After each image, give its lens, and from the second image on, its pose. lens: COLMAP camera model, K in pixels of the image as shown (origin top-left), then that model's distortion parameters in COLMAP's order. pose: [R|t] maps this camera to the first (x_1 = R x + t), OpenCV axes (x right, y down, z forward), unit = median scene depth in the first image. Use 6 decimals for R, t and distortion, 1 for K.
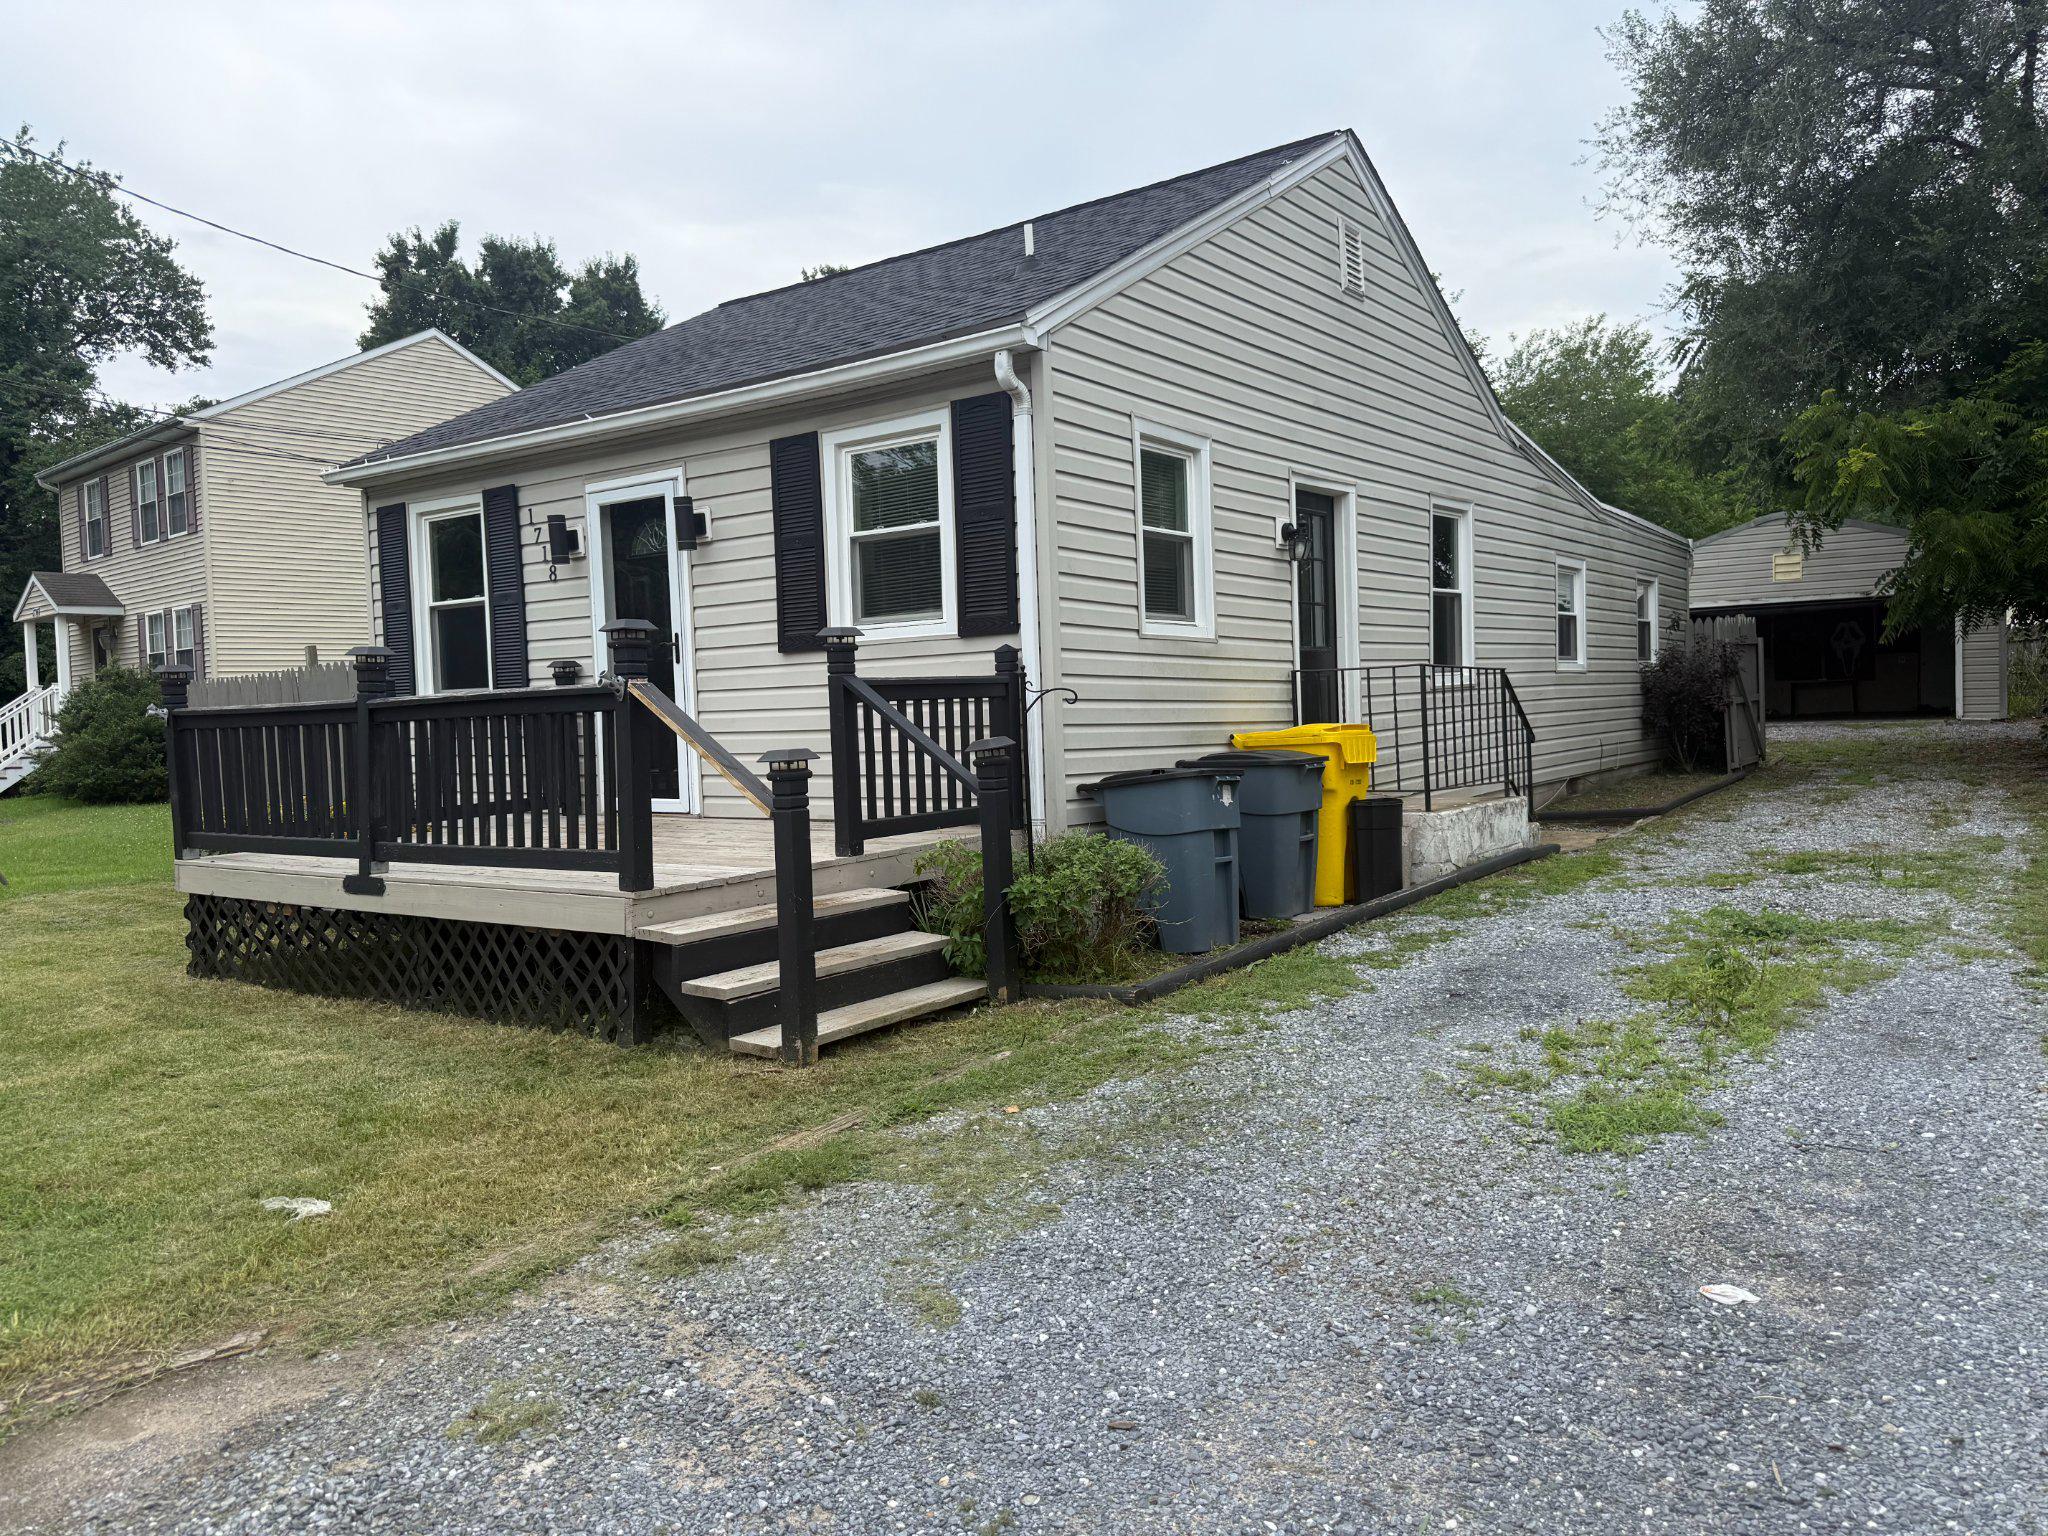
lens RADIAL K [[1479.9, 0, 1024.0], [0, 1479.9, 768.0], [0, 0, 1]] dist [0.080169, -0.082354]
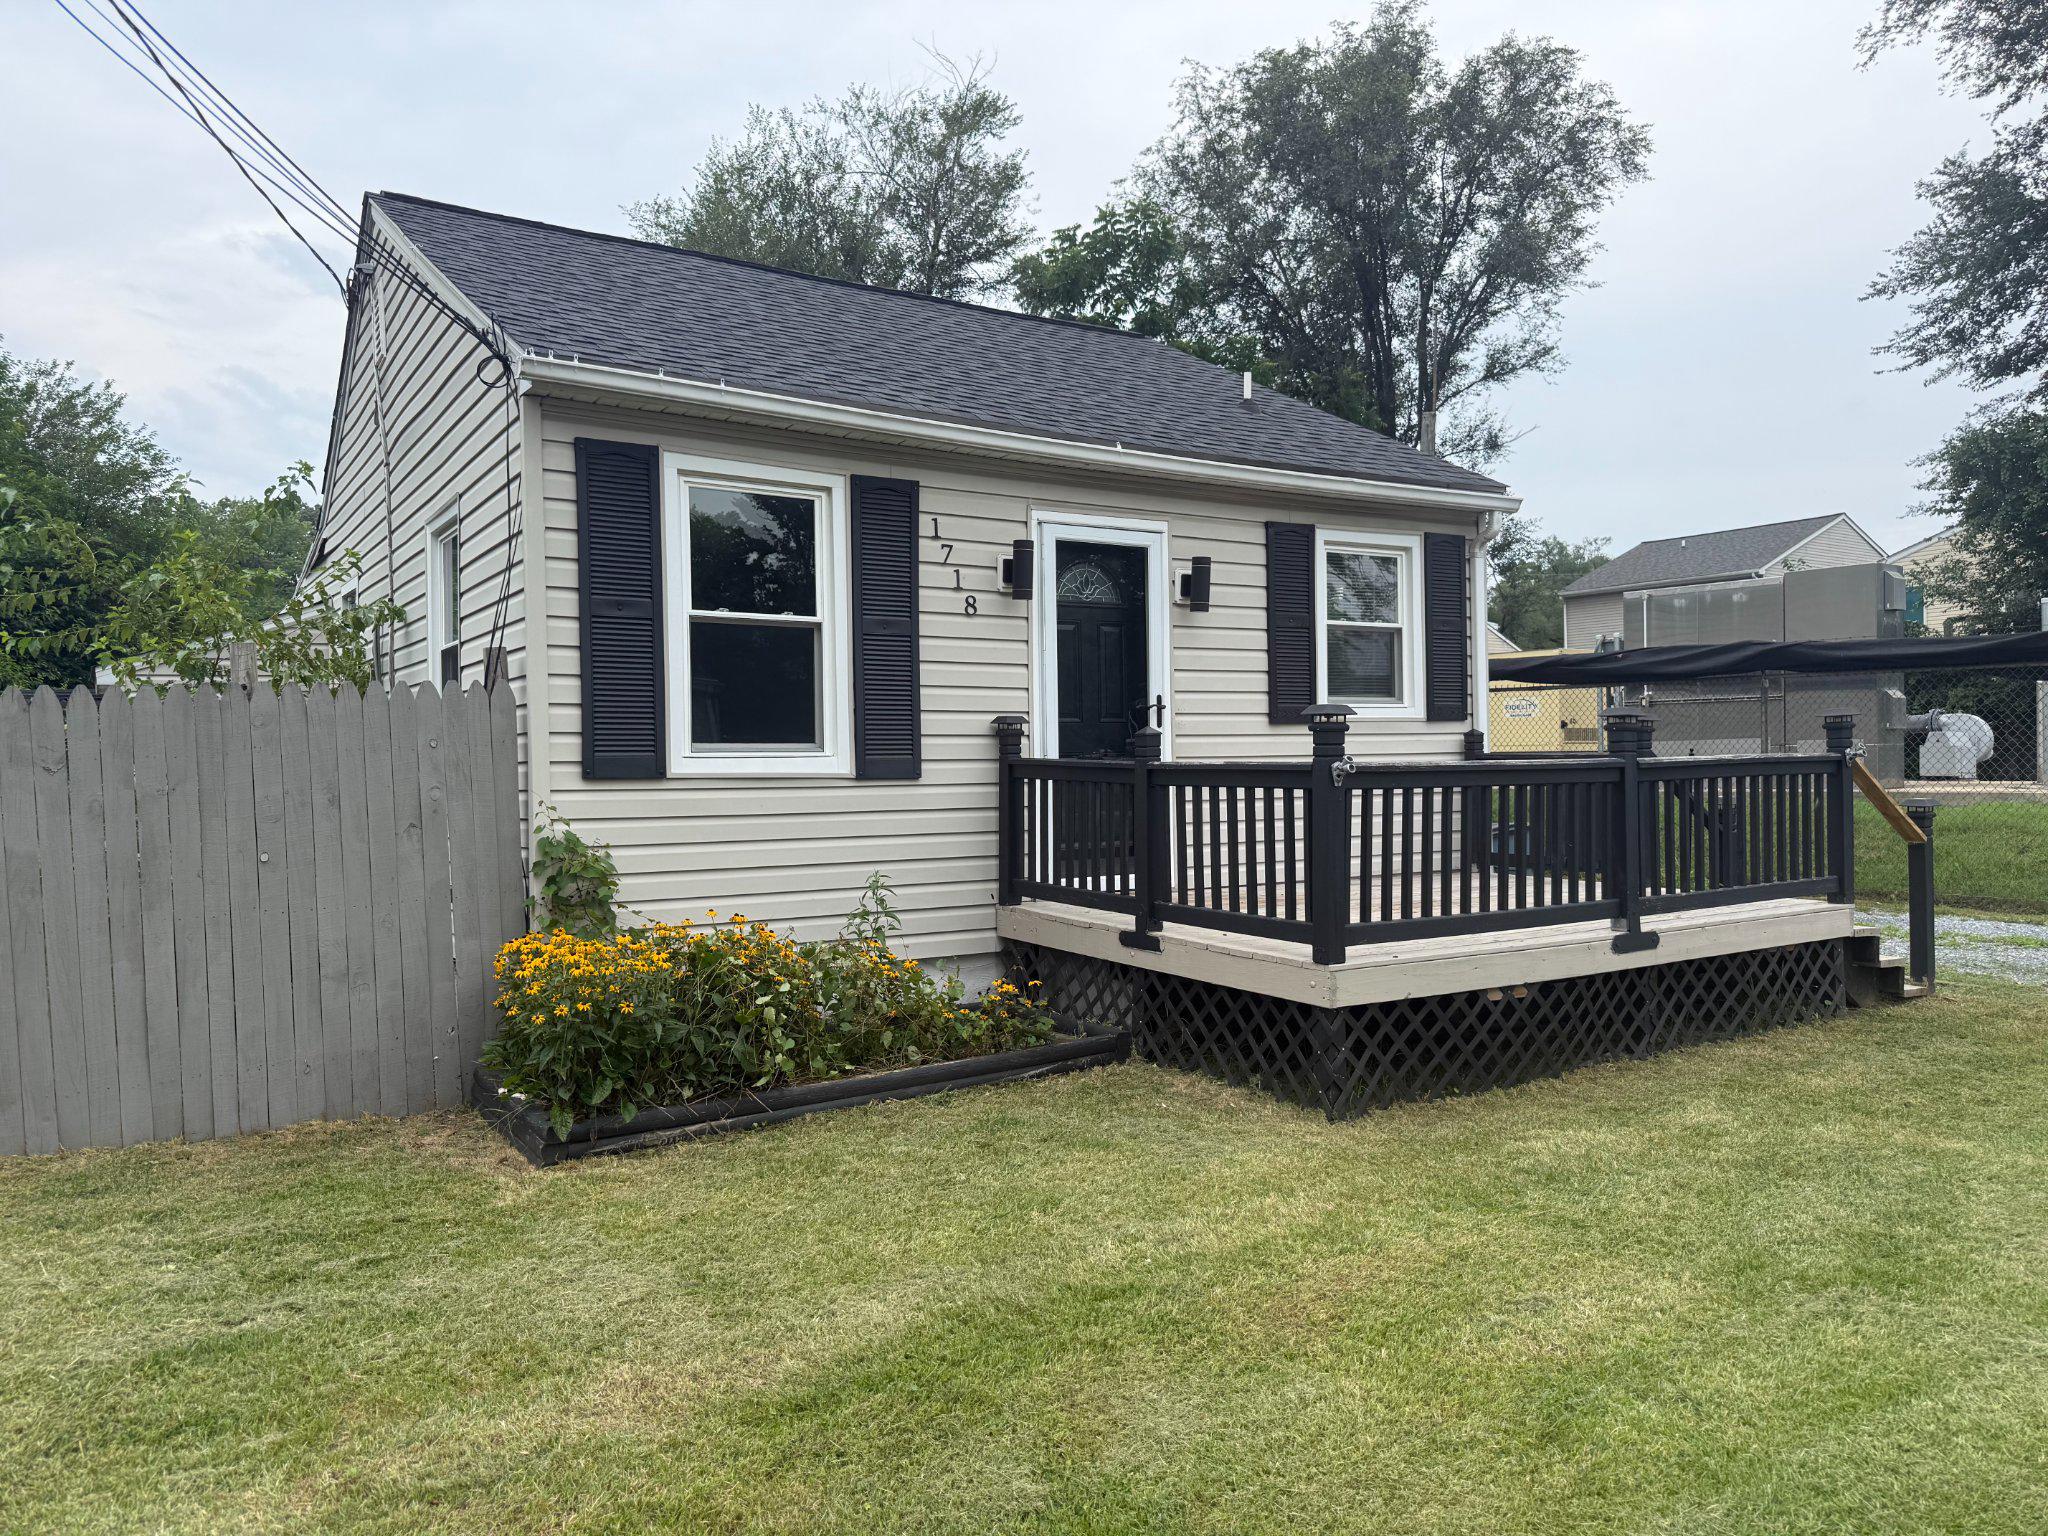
lens RADIAL K [[1441.7, 0, 1024.0], [0, 1441.7, 768.0], [0, 0, 1]] dist [0.111787, -0.176318]
pose [[0.344555, 0.022089, 0.938506, -1.174468], [0.041216, 0.998403, -0.038631, -0.013813], [-0.937861, 0.051992, 0.343095, 0.811125]]
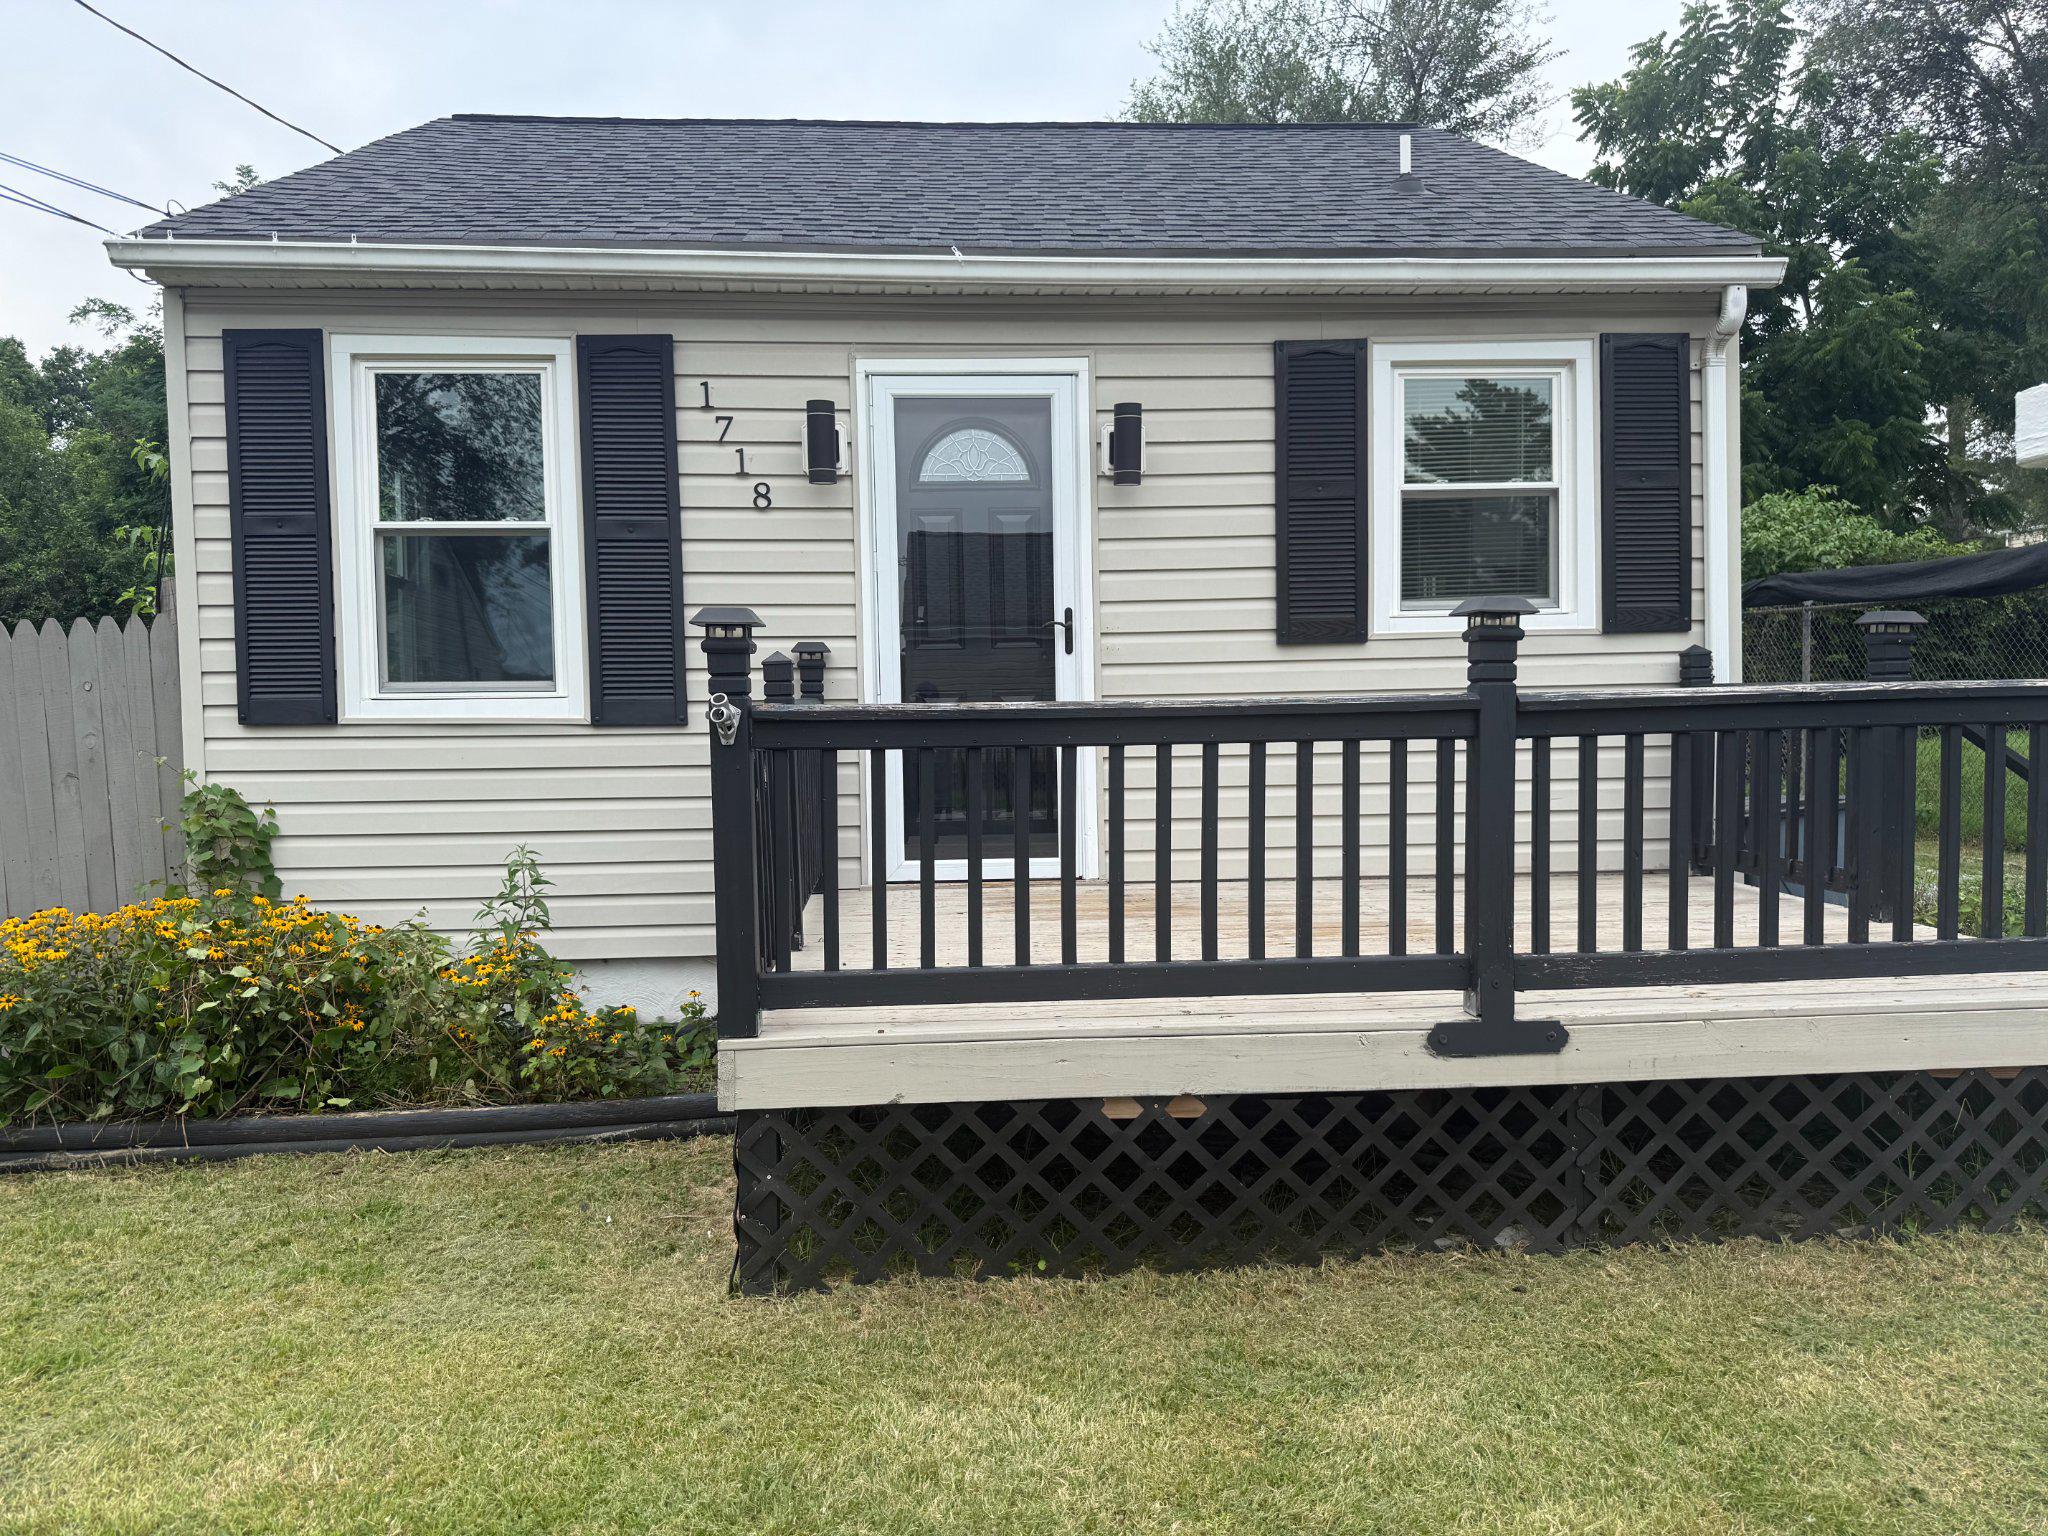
lens RADIAL K [[1441.7, 0, 1024.0], [0, 1441.7, 768.0], [0, 0, 1]] dist [0.111787, -0.176318]
pose [[0.756395, -0.005761, 0.654090, -0.706058], [0.020060, 0.999695, -0.014393, -0.010789], [-0.653808, 0.024008, 0.756280, 0.555919]]
